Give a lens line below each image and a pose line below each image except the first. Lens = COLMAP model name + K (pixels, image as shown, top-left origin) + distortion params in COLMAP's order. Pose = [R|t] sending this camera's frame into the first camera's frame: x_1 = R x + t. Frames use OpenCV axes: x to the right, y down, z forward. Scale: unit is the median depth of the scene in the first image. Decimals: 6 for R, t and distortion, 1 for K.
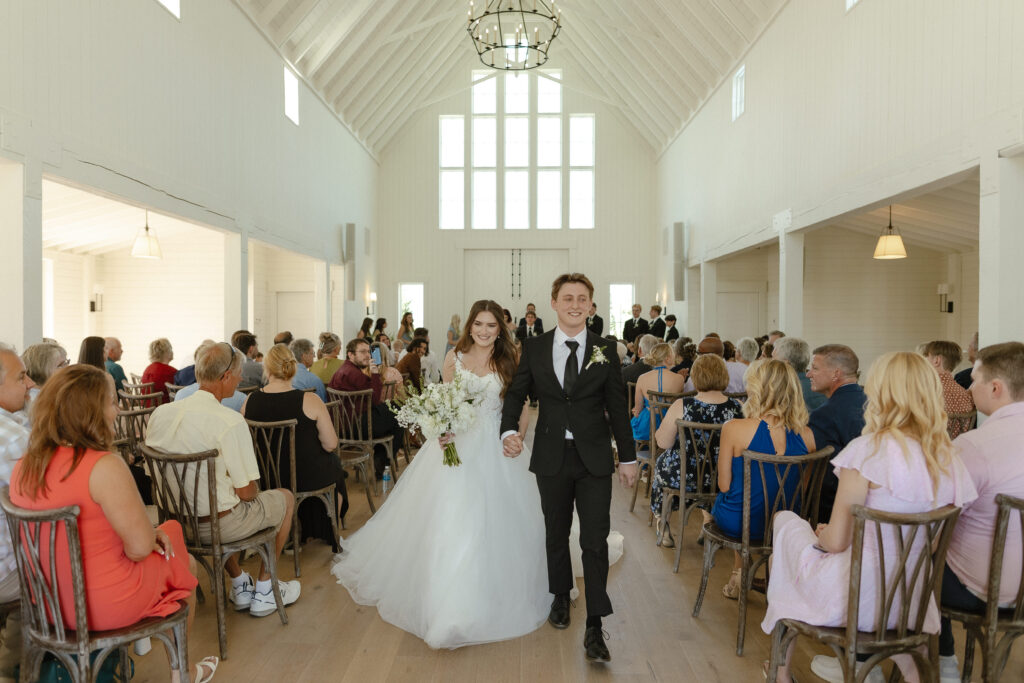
lens RADIAL K [[719.0, 0, 510.6], [0, 719.0, 341.4], [0, 0, 1]] dist [-0.006932, 0.010011]
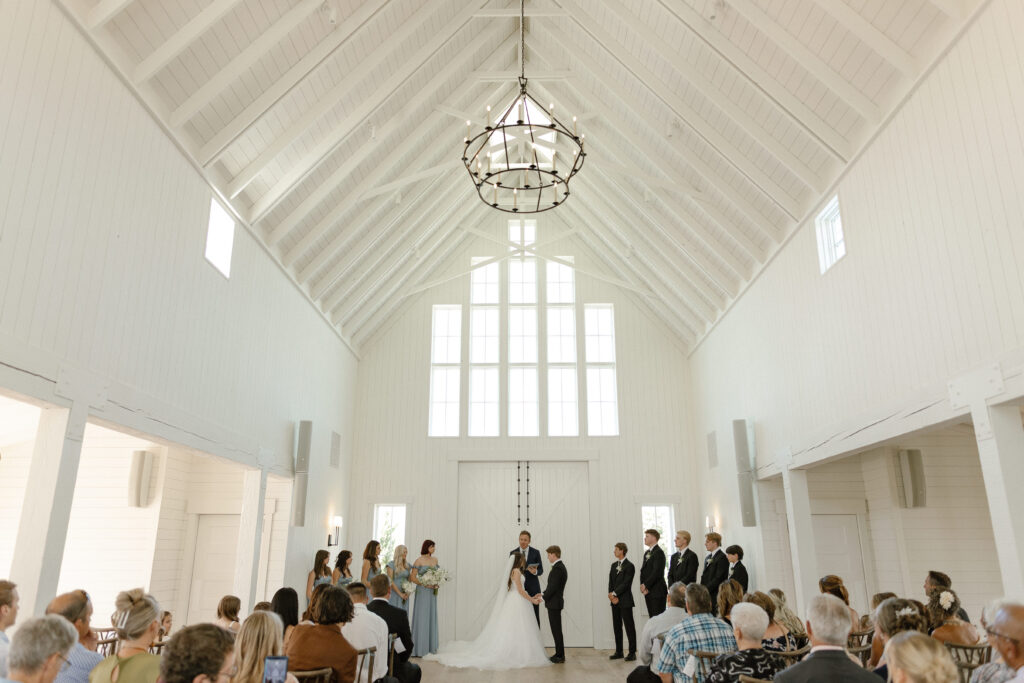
lens RADIAL K [[719.0, 0, 509.7], [0, 719.0, 345.0], [0, 0, 1]] dist [-0.006932, 0.010011]
pose [[0.999994, -0.001665, -0.002928, -0.005227], [0.000704, 0.953395, -0.301724, -0.010484], [0.003294, 0.301720, 0.953391, 0.212915]]
